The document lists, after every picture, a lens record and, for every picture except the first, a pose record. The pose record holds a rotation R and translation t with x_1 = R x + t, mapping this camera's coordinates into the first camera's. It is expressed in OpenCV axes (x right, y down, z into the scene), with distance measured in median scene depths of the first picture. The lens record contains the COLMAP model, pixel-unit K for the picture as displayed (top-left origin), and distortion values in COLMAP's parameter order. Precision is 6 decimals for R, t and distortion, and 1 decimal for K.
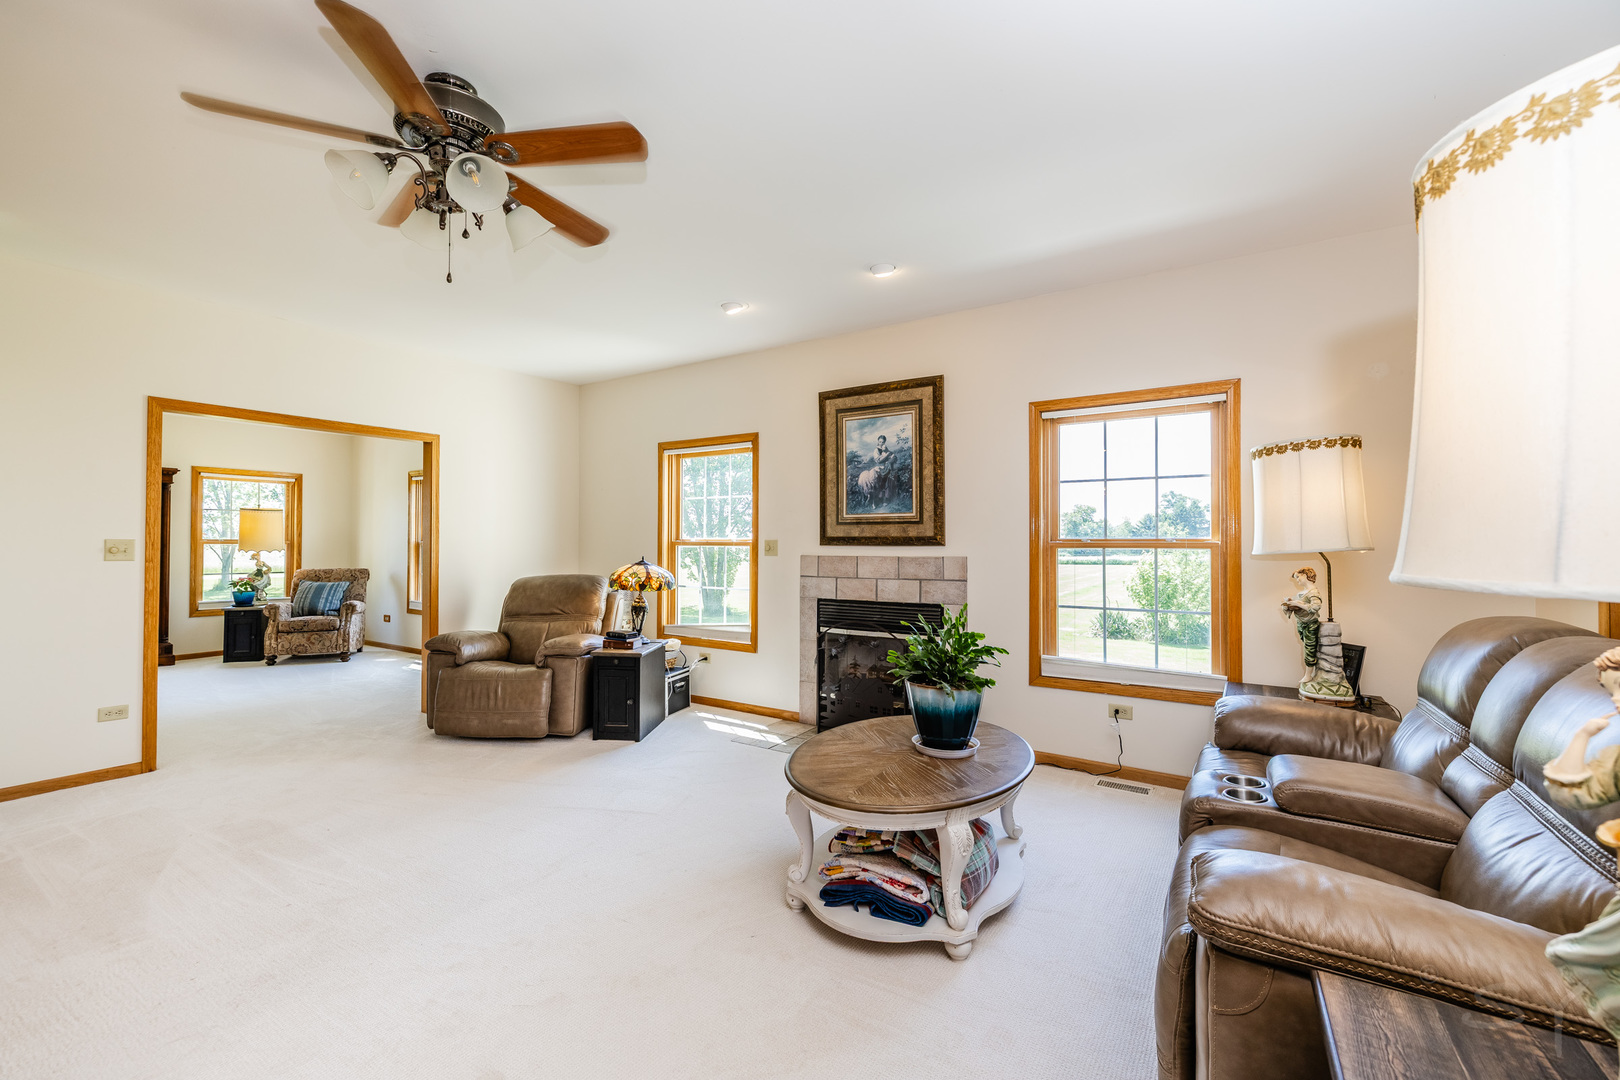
lens RADIAL K [[674.3, 0, 799.4], [0, 674.3, 532.6], [0, 0, 1]] dist [-0.001372, 0.000105]
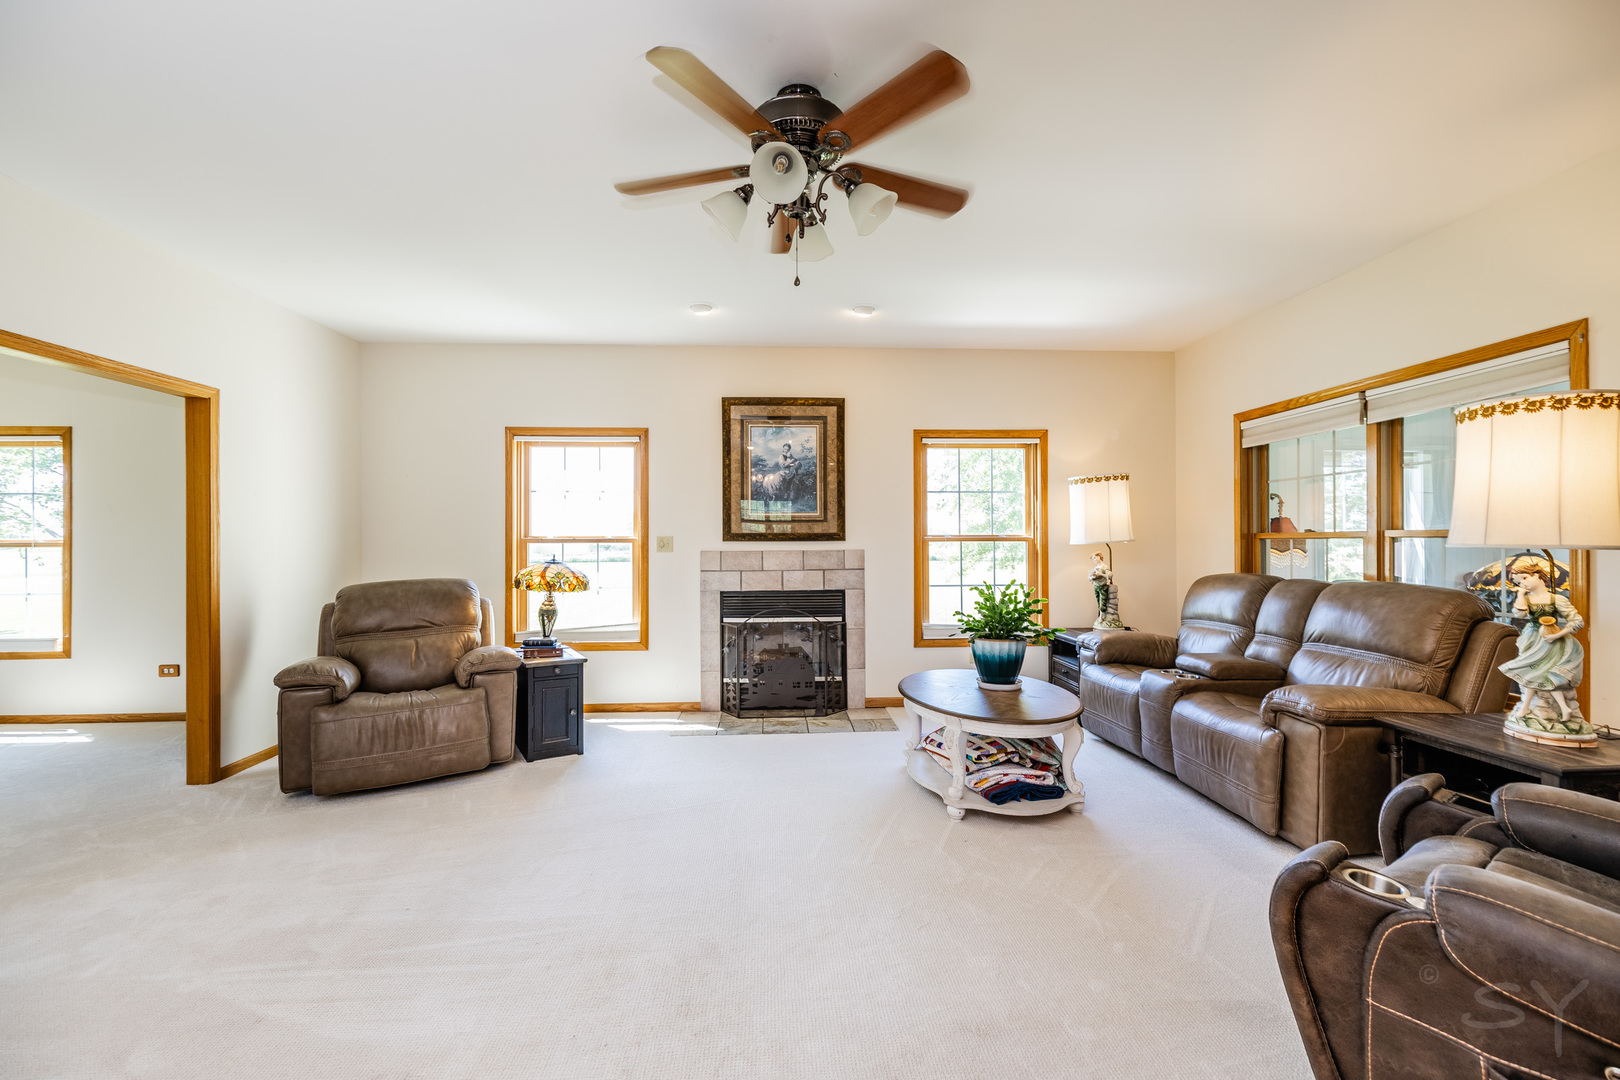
lens RADIAL K [[670.7, 0, 805.4], [0, 670.7, 537.3], [0, 0, 1]] dist [-0.000548, -0.000089]
pose [[0.804339, -0.001681, 0.594168, -0.527156], [-0.003492, 0.999965, 0.007556, 0.004455], [-0.594160, -0.008152, 0.804305, 0.076841]]
